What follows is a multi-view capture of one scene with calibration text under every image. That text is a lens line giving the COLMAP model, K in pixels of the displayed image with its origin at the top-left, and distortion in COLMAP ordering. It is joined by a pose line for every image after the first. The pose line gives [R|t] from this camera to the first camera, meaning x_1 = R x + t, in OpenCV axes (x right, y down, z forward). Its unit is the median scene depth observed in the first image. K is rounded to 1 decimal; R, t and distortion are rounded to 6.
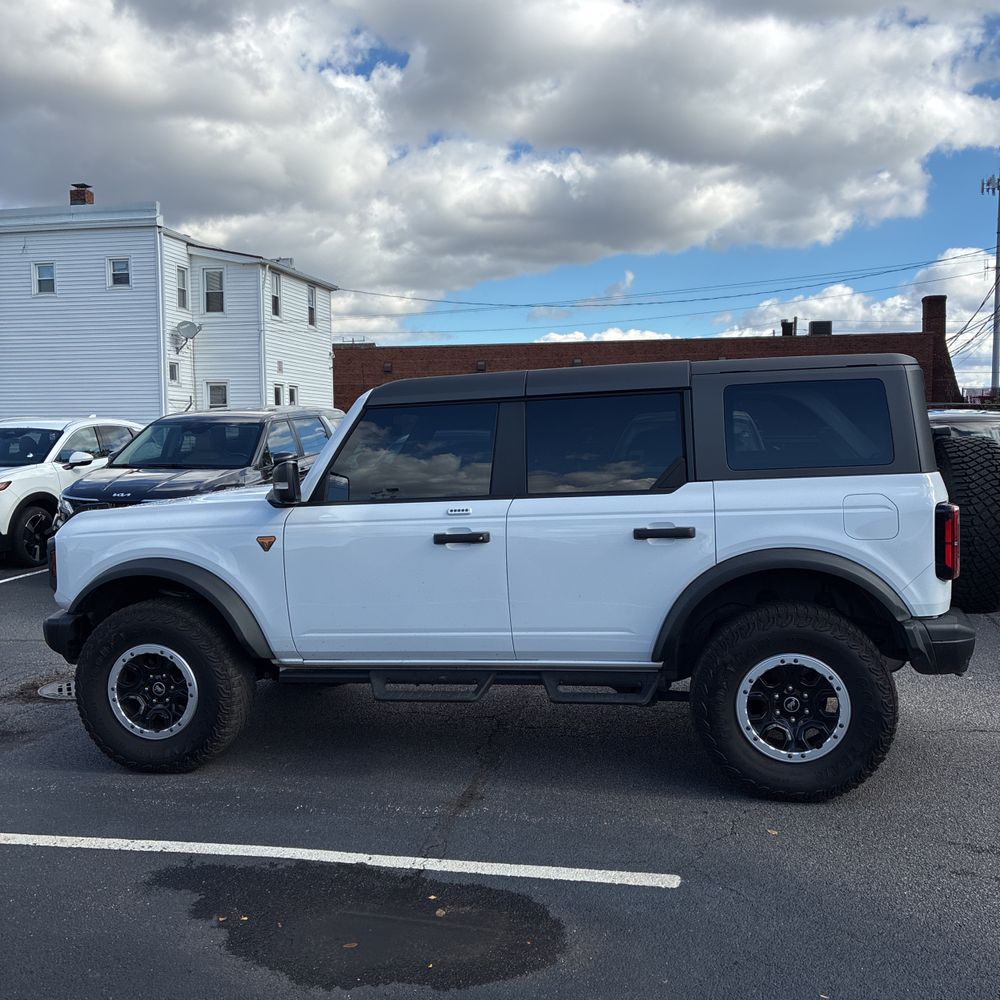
lens RADIAL K [[1032.4, 0, 509.5], [0, 1032.4, 498.6], [0, 0, 1]] dist [0.032268, -0.002930]
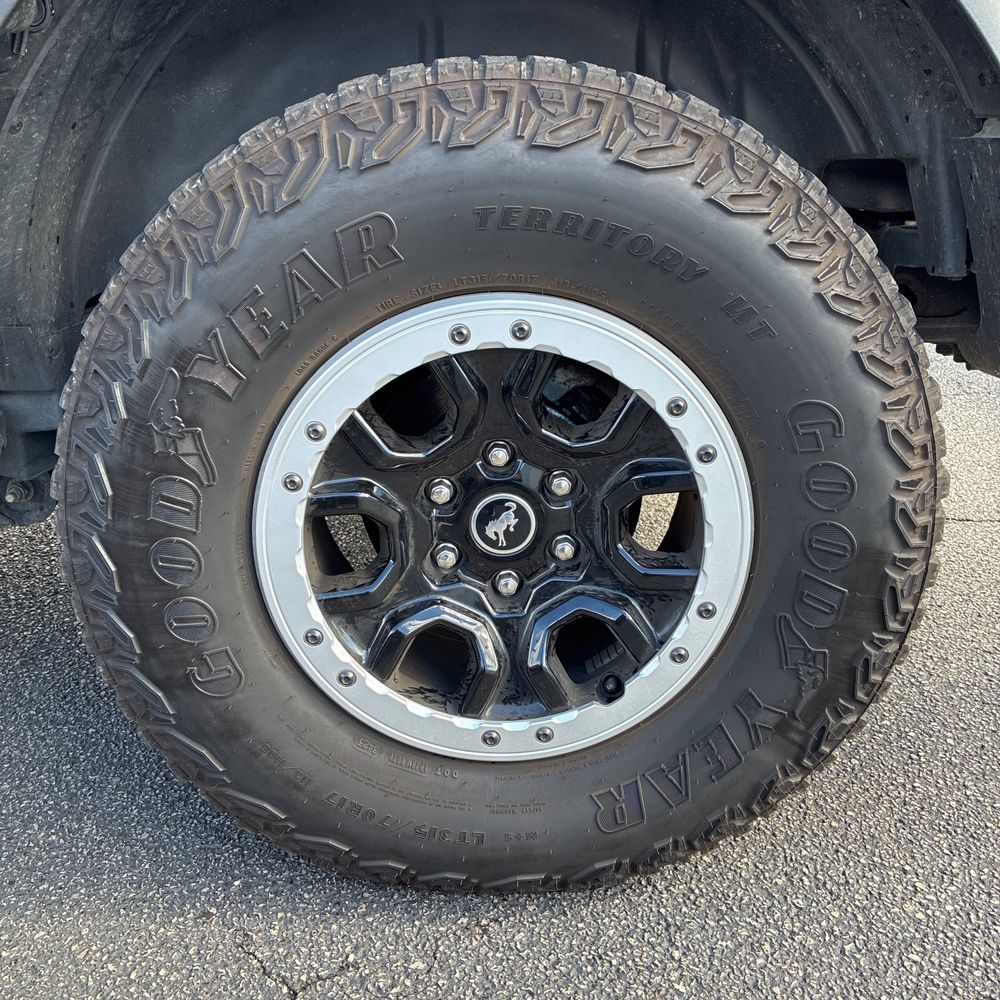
lens RADIAL K [[1026.5, 0, 496.7], [0, 1026.5, 498.6], [0, 0, 1]] dist [0.020664, 0.006470]
pose [[0.978082, -0.045148, 0.203268, 0.210793], [-0.008891, 0.966264, 0.257401, 0.125627], [-0.208031, -0.253567, 0.944684, 0.736817]]
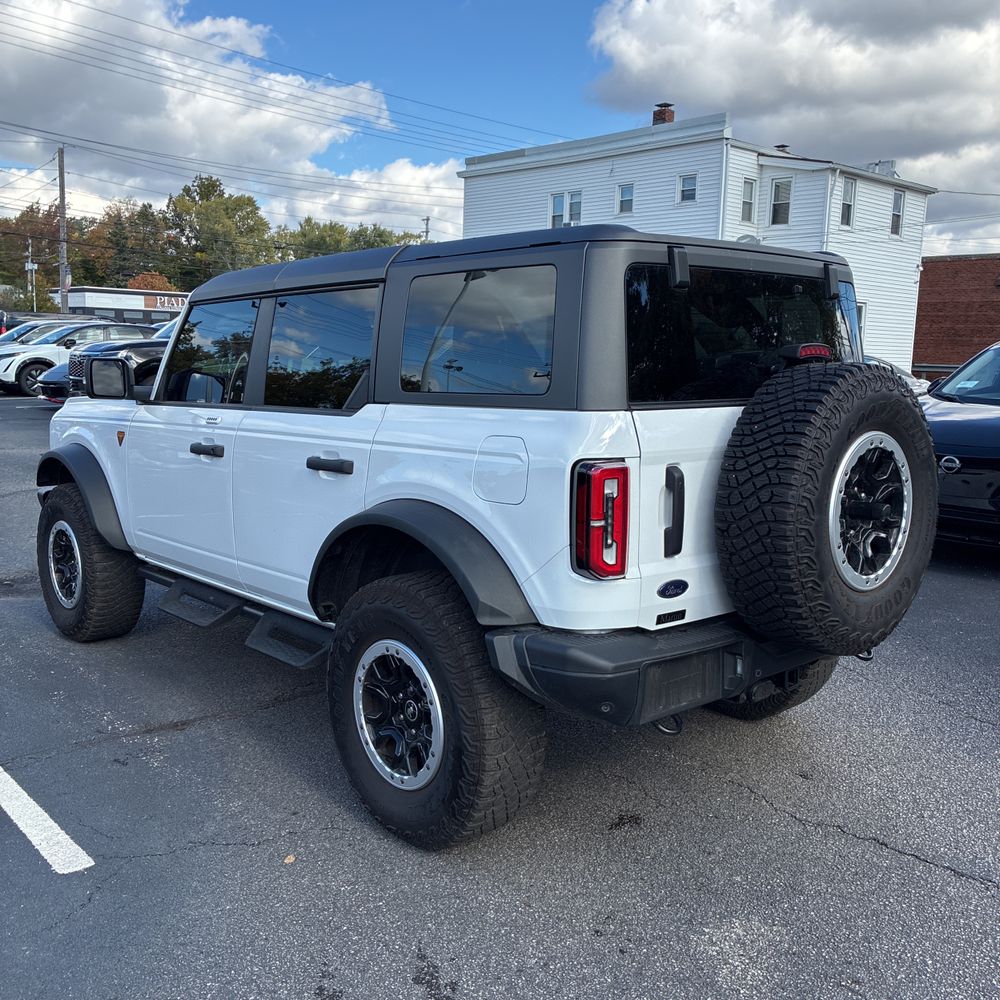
lens RADIAL K [[1026.5, 0, 496.7], [0, 1026.5, 498.6], [0, 0, 1]] dist [0.020664, 0.006470]
pose [[0.794262, 0.120424, -0.595522, 0.697248], [-0.073945, 0.992034, 0.101982, -0.029835], [0.603059, -0.036965, 0.796840, 0.429097]]
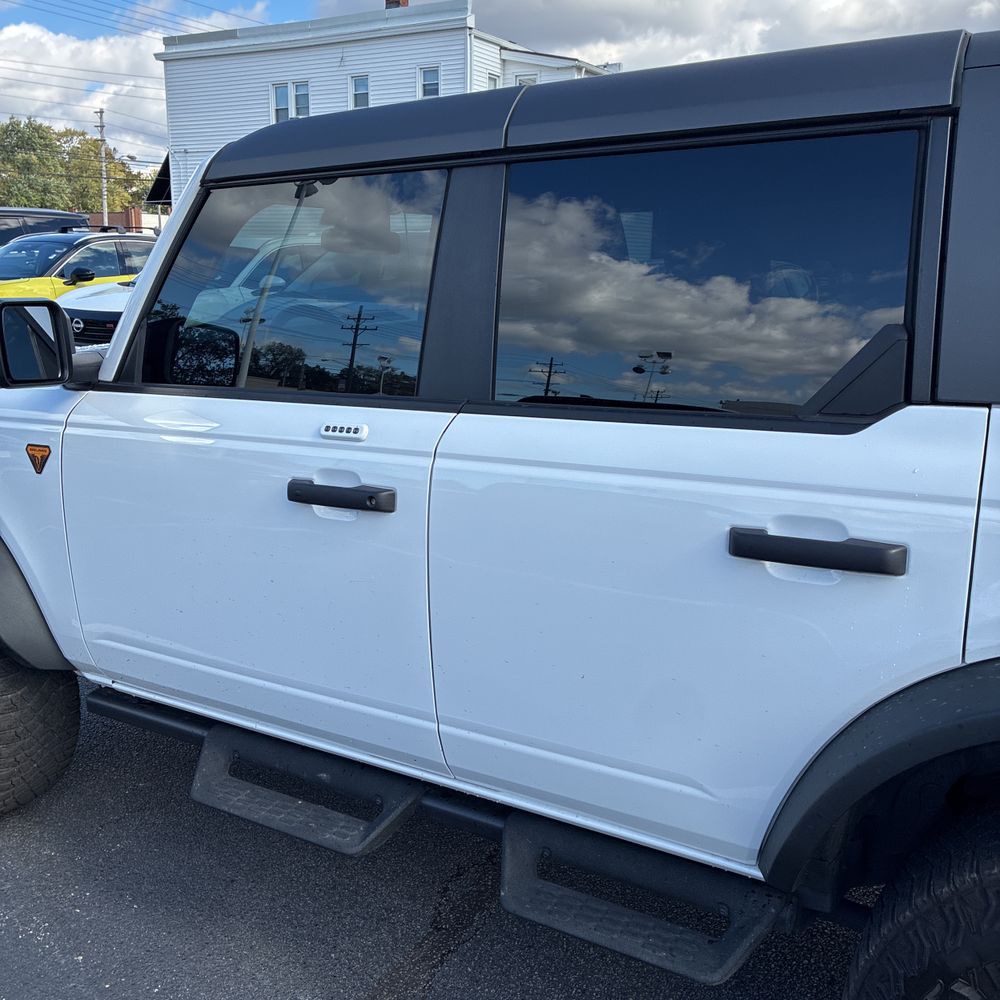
lens RADIAL K [[1026.5, 0, 496.7], [0, 1026.5, 498.6], [0, 0, 1]] dist [0.020664, 0.006470]
pose [[0.939127, 0.099927, -0.328718, 0.155251], [-0.046365, 0.984878, 0.166930, -0.034630], [0.340428, -0.141527, 0.929559, 0.621462]]
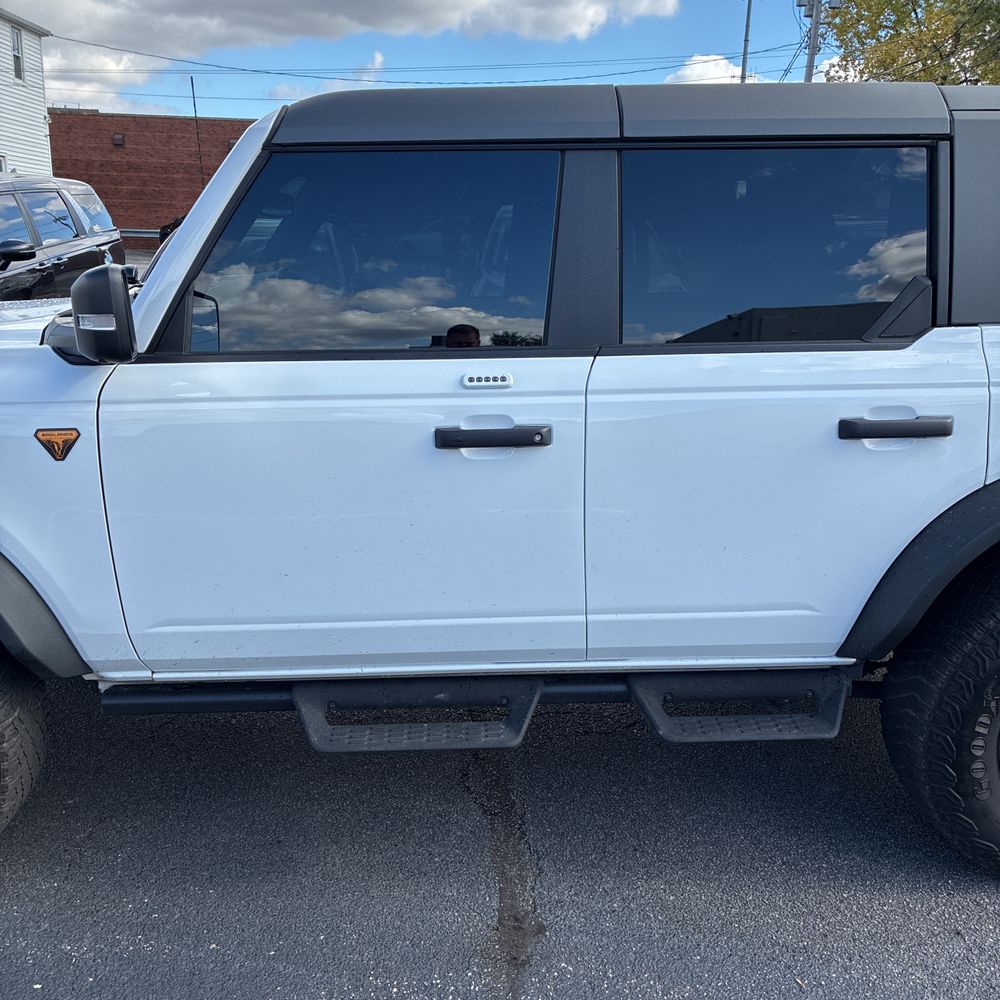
lens RADIAL K [[1023.7, 0, 518.0], [0, 1023.7, 502.4], [0, 0, 1]] dist [0.076985, -0.121628]
pose [[0.968818, -0.028555, 0.246123, -0.156330], [-0.019072, 0.981796, 0.188978, -0.023293], [-0.247039, -0.187779, 0.950637, 0.524301]]
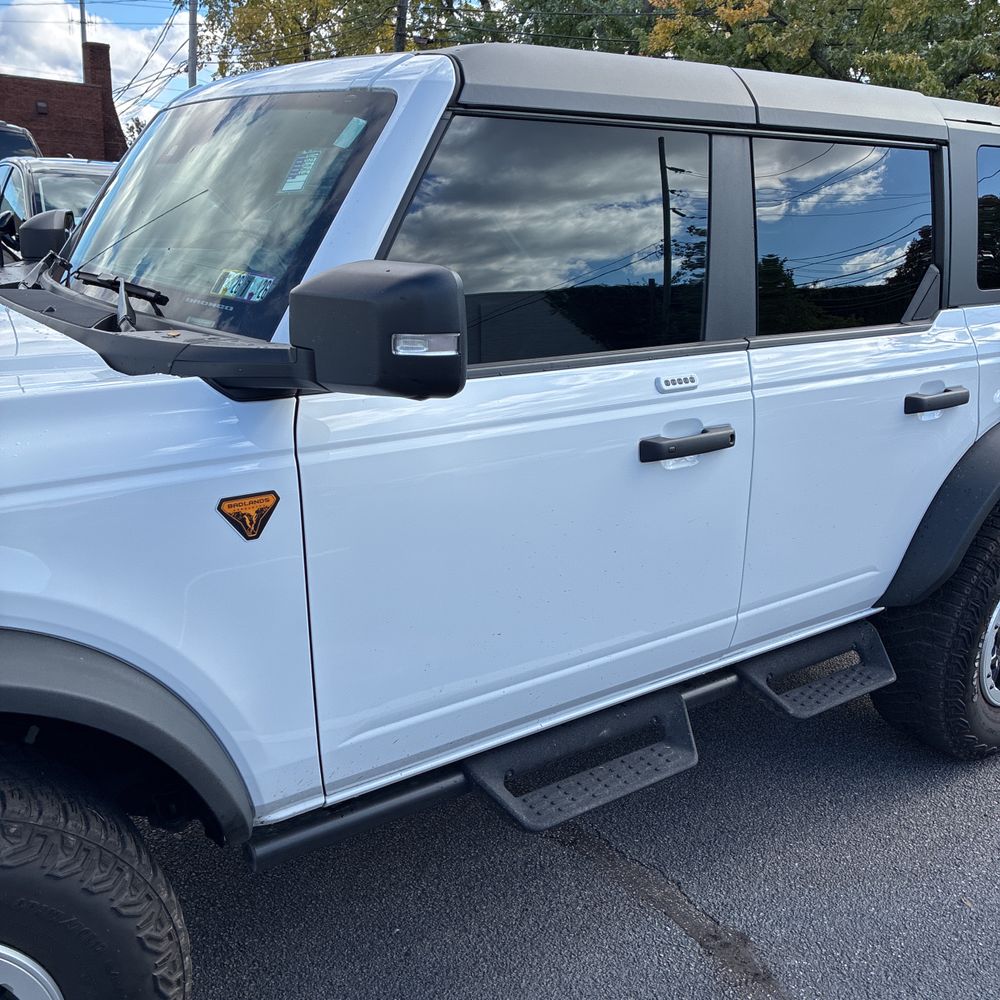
lens RADIAL K [[1016.7, 0, 504.0], [0, 1016.7, 501.1], [0, 0, 1]] dist [0.015960, 0.004707]
pose [[0.673130, -0.154541, 0.723196, -0.428025], [-0.010080, 0.975913, 0.217926, -0.033188], [-0.739455, -0.153983, 0.655359, 0.760404]]
